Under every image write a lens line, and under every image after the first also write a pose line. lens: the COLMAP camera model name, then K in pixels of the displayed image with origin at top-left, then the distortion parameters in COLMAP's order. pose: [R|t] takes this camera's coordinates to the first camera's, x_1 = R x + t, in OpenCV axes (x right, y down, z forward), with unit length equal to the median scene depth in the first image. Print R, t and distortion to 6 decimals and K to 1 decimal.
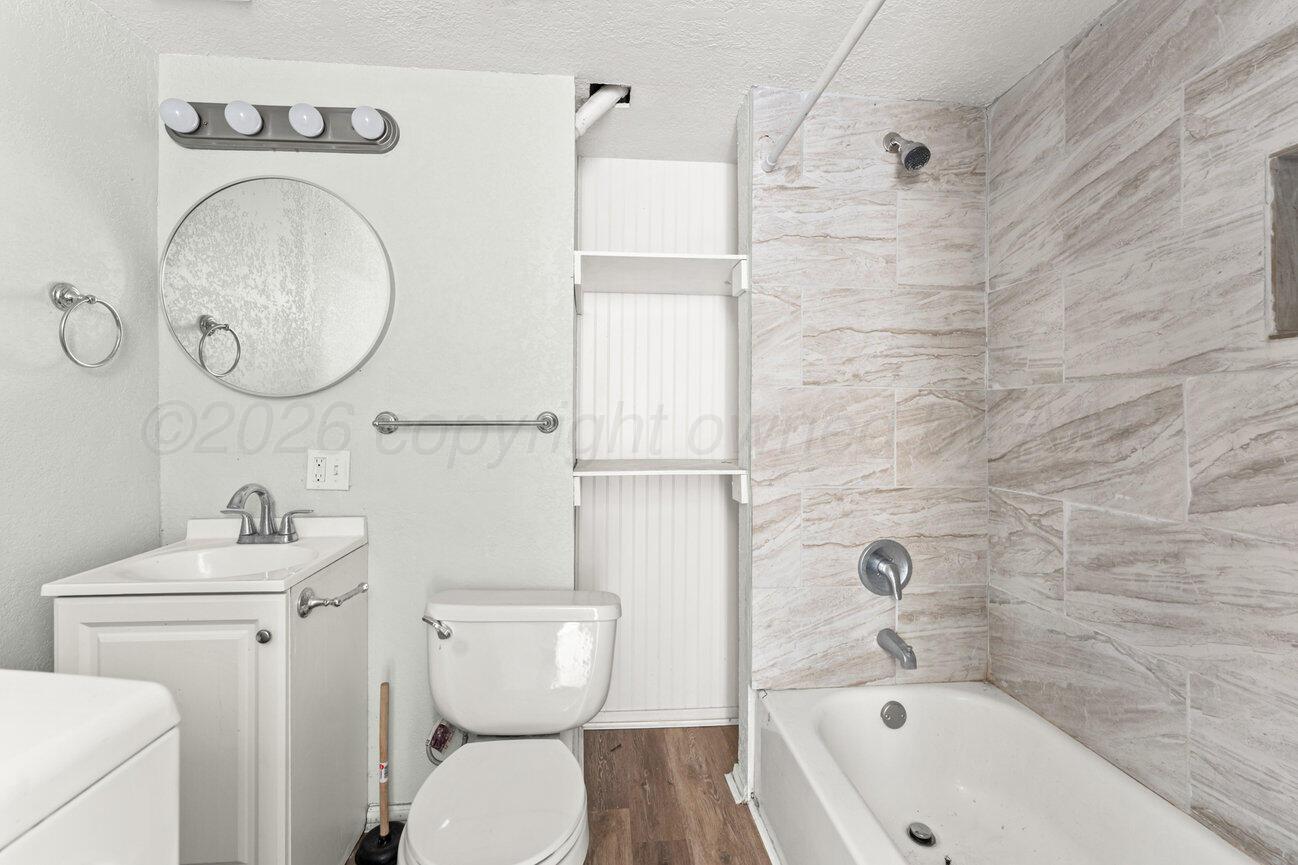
lens RADIAL K [[560.2, 0, 648.5], [0, 560.2, 418.2], [0, 0, 1]] dist [0.000816, 0.000638]
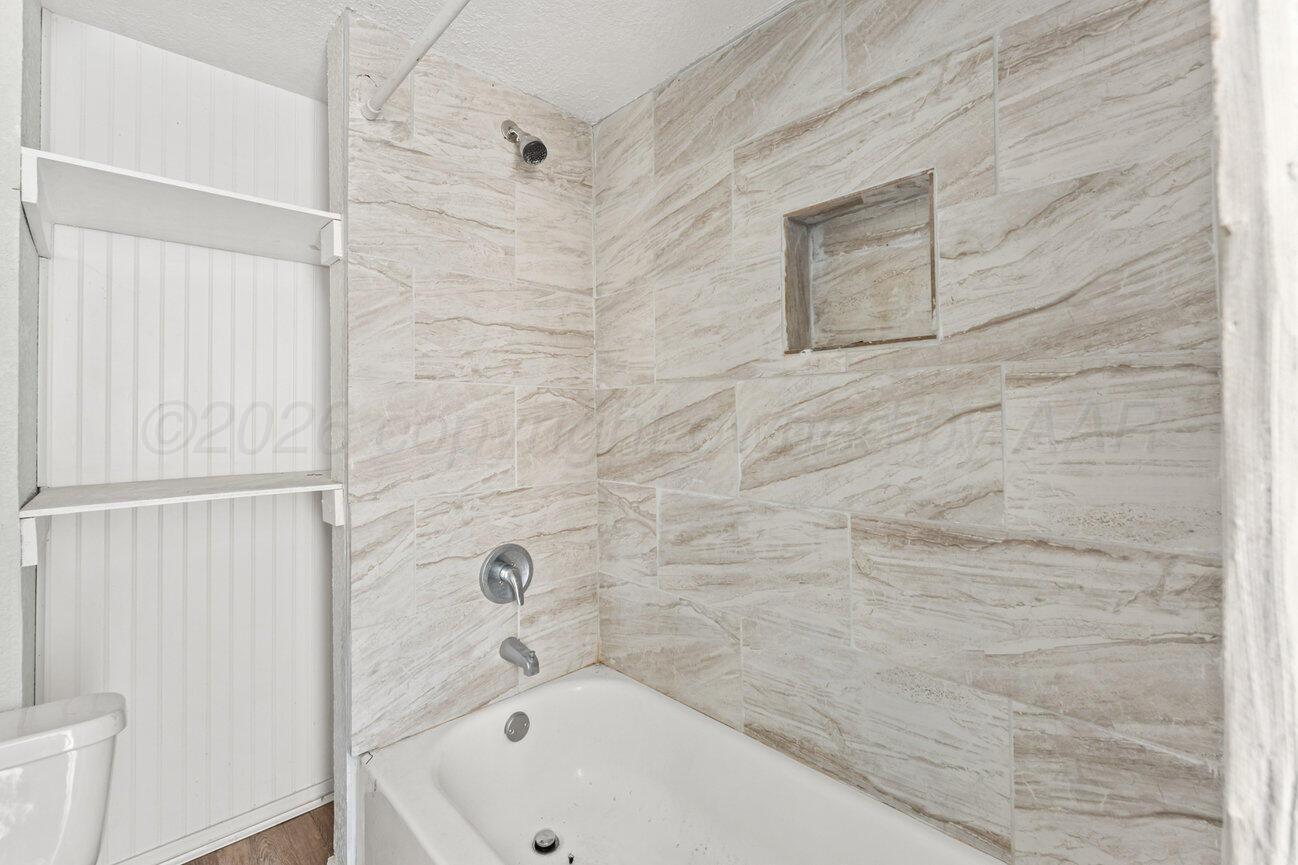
lens RADIAL K [[549.0, 0, 647.1], [0, 549.0, 411.4], [0, 0, 1]] dist [-0.001199, -0.000070]
pose [[0.781966, -0.003776, 0.623310, 0.039773], [0.010493, 0.999920, -0.007107, 0.000460], [-0.623233, 0.012098, 0.781943, 0.168589]]
